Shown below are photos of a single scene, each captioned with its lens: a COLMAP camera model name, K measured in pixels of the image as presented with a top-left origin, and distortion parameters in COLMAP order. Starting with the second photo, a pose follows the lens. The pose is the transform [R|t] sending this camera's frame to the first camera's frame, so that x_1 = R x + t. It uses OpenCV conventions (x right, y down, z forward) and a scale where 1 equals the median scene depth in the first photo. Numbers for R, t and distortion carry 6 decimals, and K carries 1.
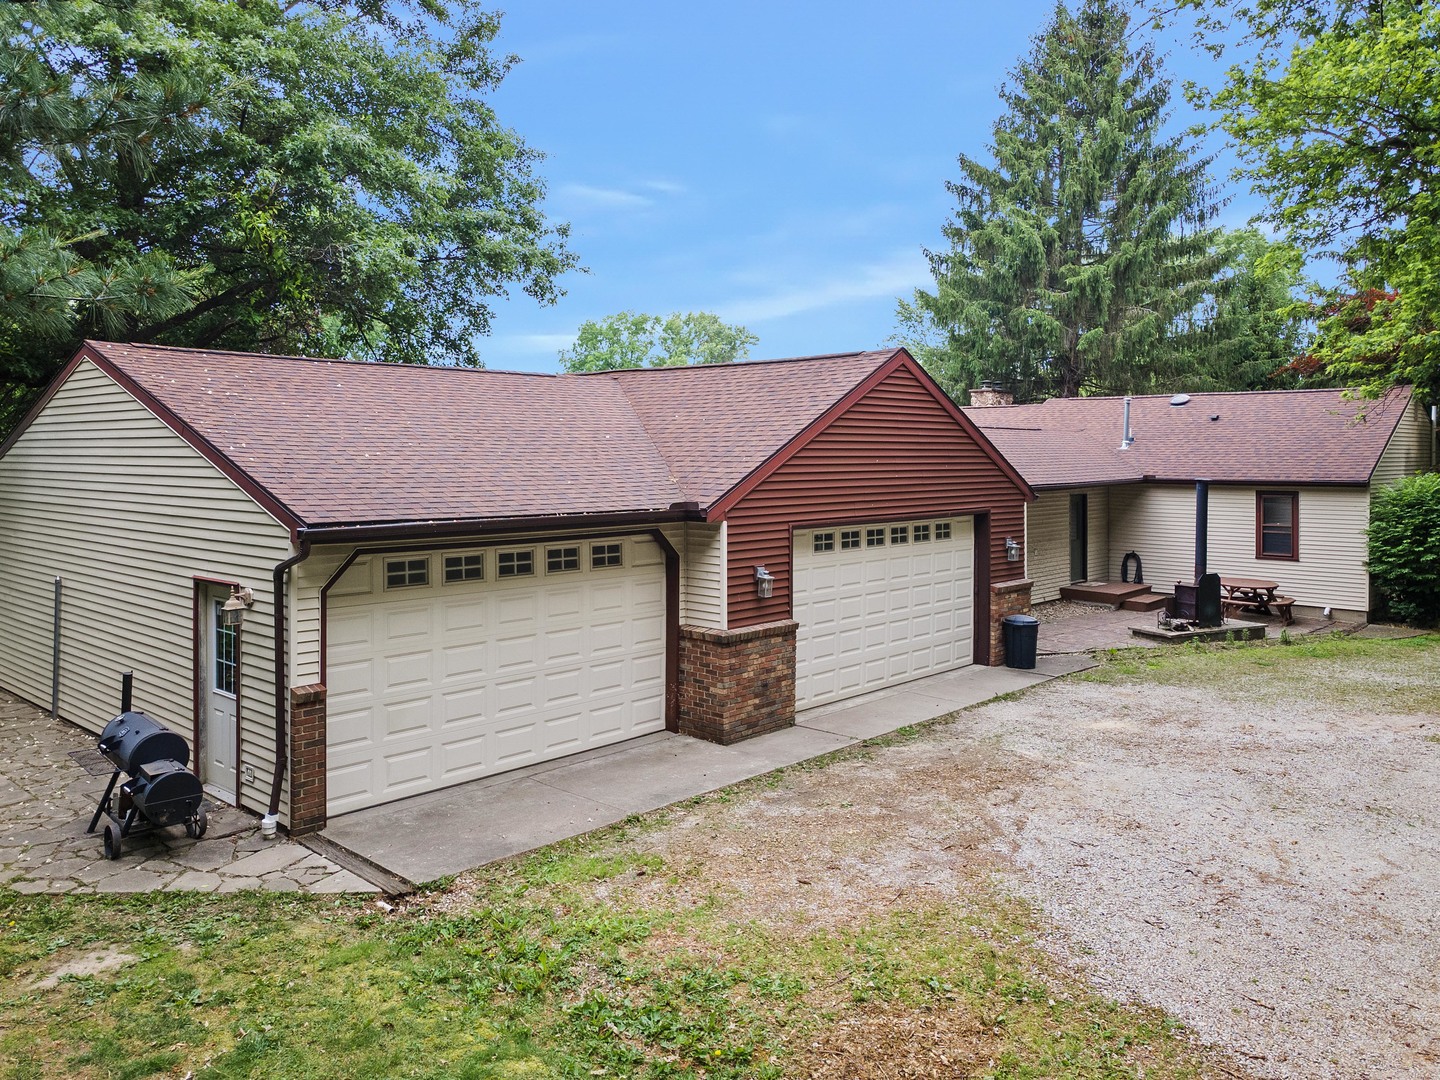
lens RADIAL K [[1085.4, 0, 721.1], [0, 1085.4, 531.9], [0, 0, 1]] dist [0.046479, 0.001523]
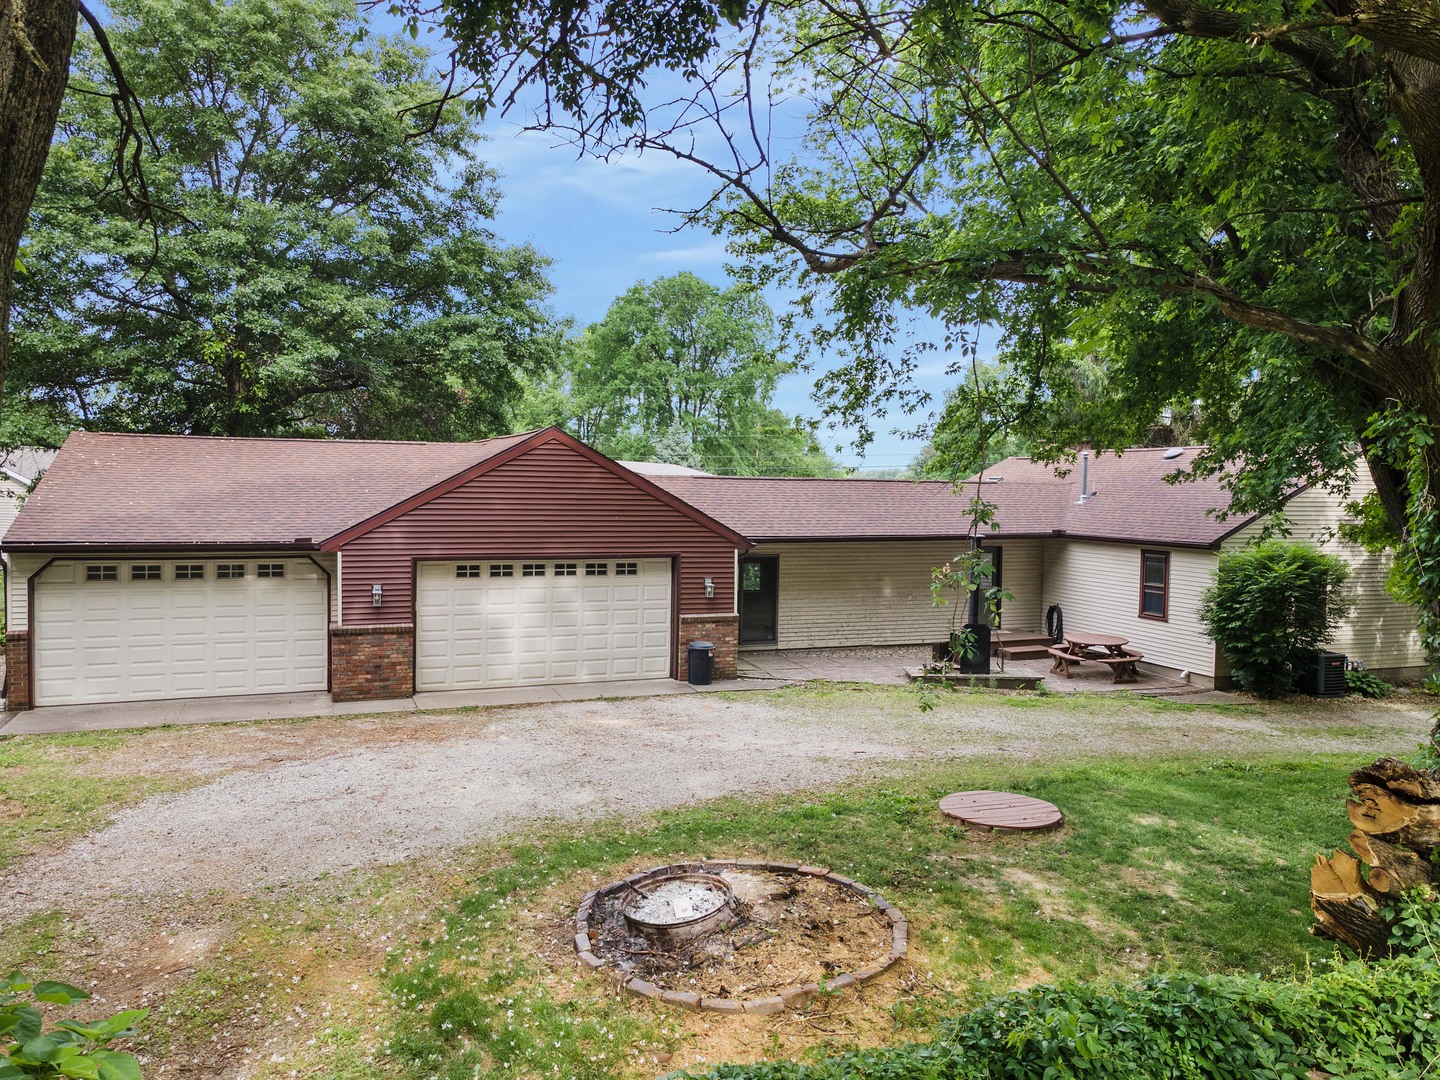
lens RADIAL K [[1085.4, 0, 714.1], [0, 1085.4, 545.2], [0, 0, 1]] dist [0.046479, 0.001523]
pose [[0.906270, 0.042675, -0.420539, 0.926664], [-0.047978, 0.998846, -0.002032, -0.034416], [0.419968, 0.022018, 0.907272, -0.118301]]
